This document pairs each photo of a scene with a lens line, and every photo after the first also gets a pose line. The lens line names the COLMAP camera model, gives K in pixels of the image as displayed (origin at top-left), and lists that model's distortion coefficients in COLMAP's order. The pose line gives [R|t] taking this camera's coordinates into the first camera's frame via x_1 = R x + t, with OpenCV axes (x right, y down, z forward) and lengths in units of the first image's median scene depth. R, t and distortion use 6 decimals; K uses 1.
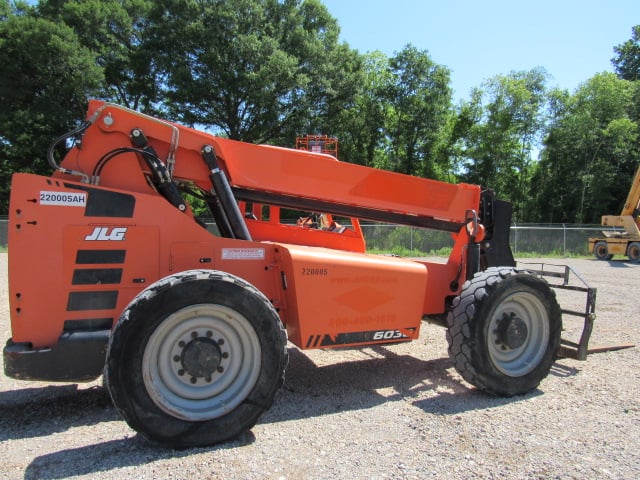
lens RADIAL K [[457.7, 0, 320.0], [0, 457.7, 240.0], [0, 0, 1]] dist [-0.023017, 0.003684]
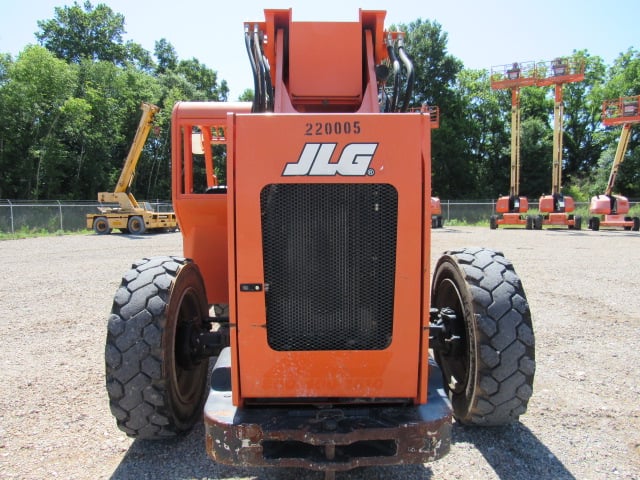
lens RADIAL K [[457.1, 0, 323.0], [0, 457.1, 240.9], [0, 0, 1]] dist [-0.020144, 0.001818]
pose [[0.379065, -0.085683, 0.921395, -0.169070], [0.035603, 0.996317, 0.078003, -0.005763], [-0.924685, 0.003236, 0.380719, 0.119743]]
